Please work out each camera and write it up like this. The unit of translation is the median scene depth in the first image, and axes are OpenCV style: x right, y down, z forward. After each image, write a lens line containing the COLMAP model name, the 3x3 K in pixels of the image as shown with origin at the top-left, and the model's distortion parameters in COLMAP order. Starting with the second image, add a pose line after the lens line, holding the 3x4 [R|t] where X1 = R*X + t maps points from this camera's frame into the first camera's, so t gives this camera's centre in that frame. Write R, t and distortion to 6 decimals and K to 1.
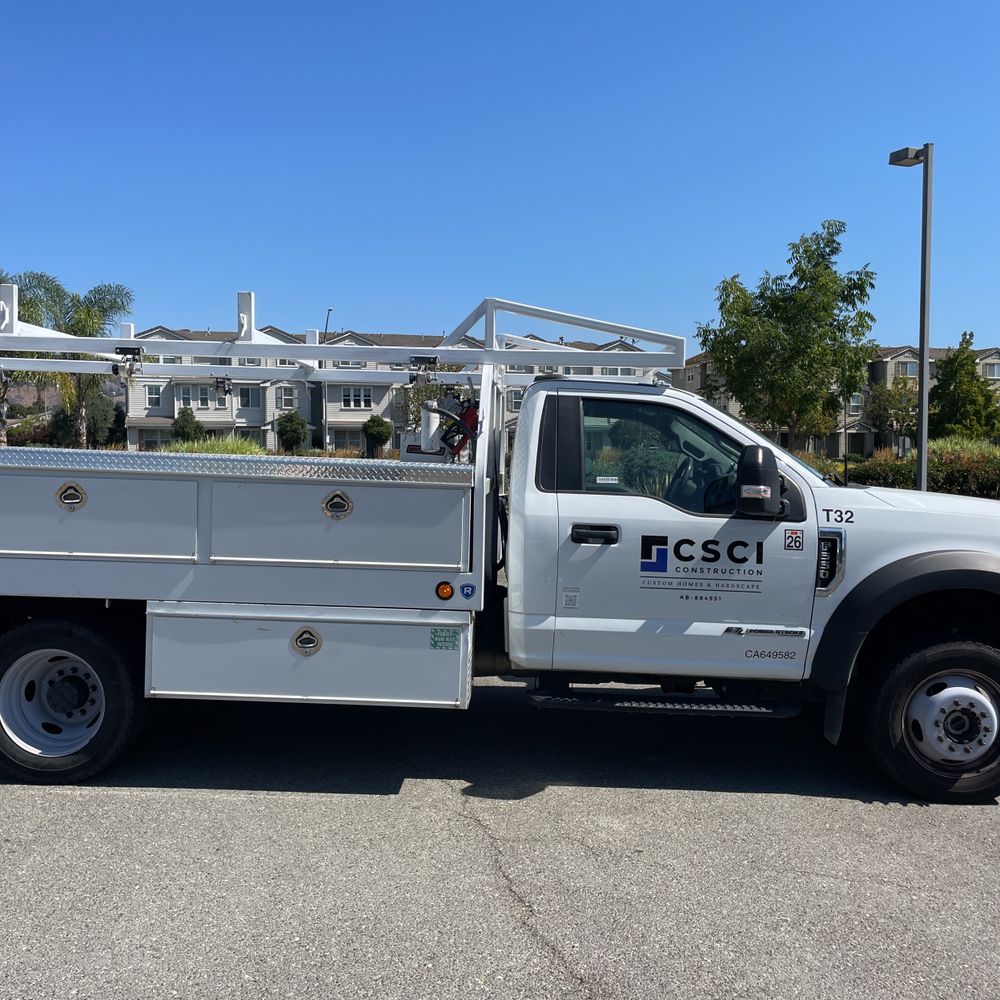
lens RADIAL K [[1004.5, 0, 499.9], [0, 1004.5, 495.4], [0, 0, 1]] dist [0.107900, -0.189591]
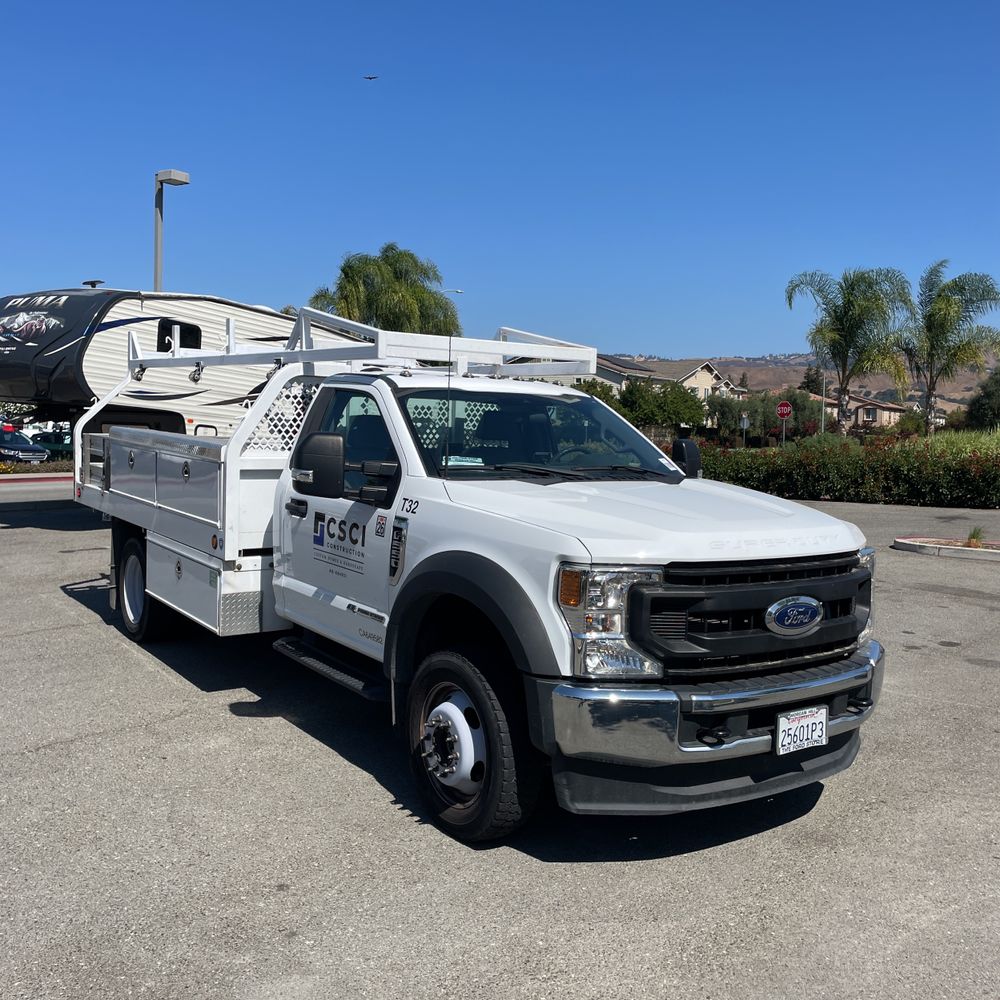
lens RADIAL K [[1002.0, 0, 496.5], [0, 1002.0, 489.5], [0, 0, 1]] dist [0.101379, -0.170854]
pose [[0.603626, 0.053362, -0.795480, 1.150563], [-0.049323, 0.998346, 0.029544, -0.027849], [0.795740, 0.021402, 0.605260, 0.482579]]
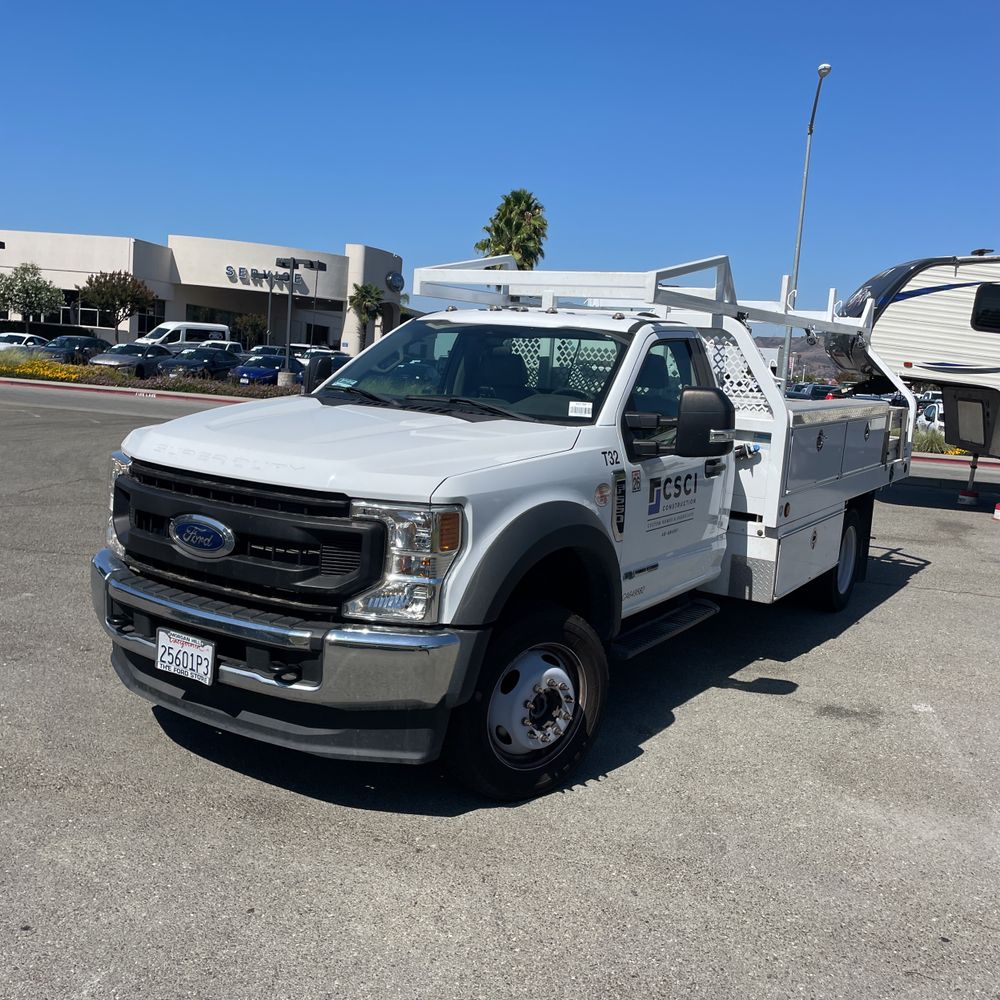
lens RADIAL K [[1001.0, 0, 500.5], [0, 1001.0, 487.0], [0, 0, 1]] dist [0.105278, -0.144313]
pose [[-0.503241, 0.060613, -0.862017, 1.192473], [-0.108281, 0.985252, 0.132493, -0.076325], [0.857335, 0.160016, -0.489256, 1.754801]]
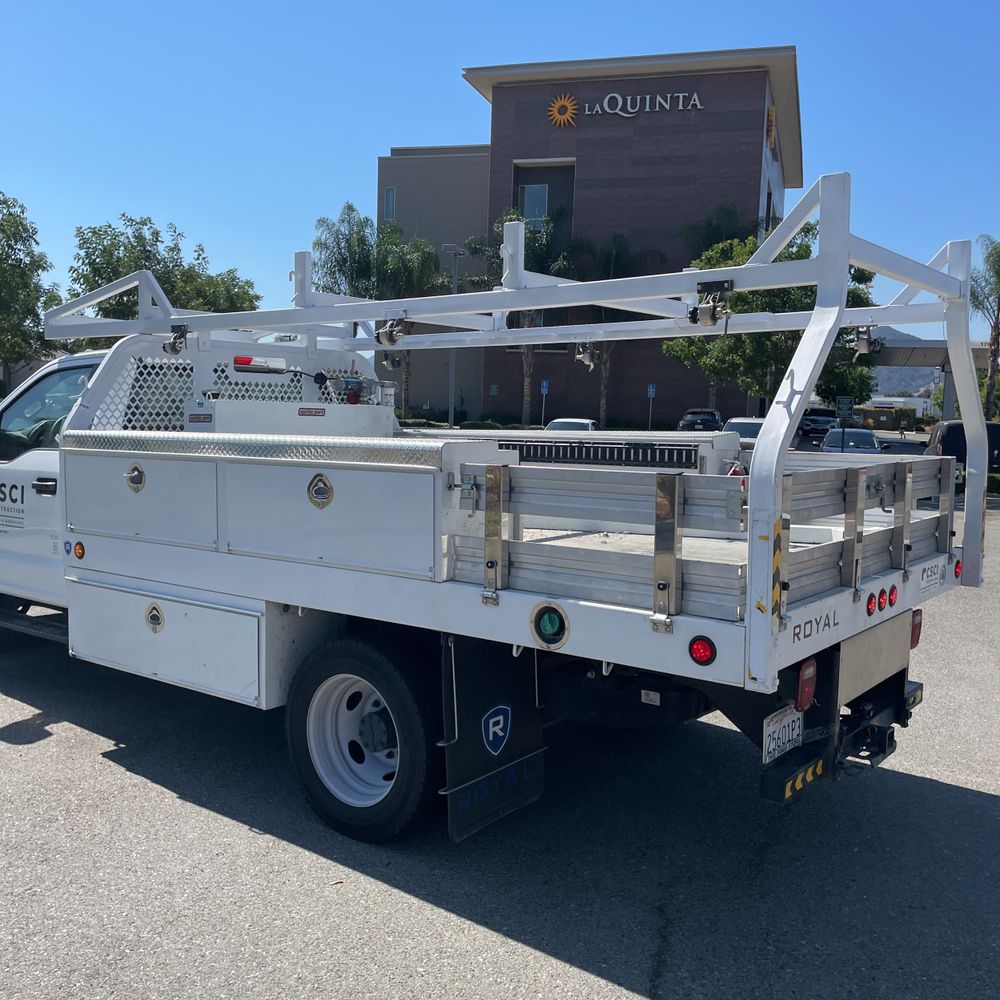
lens RADIAL K [[993.9, 0, 507.6], [0, 993.9, 488.0], [0, 0, 1]] dist [0.106577, -0.160455]
pose [[-0.810410, -0.079242, 0.580479, -0.975659], [-0.013592, 0.993087, 0.116592, -0.113540], [-0.585705, 0.086597, -0.805885, 2.022887]]
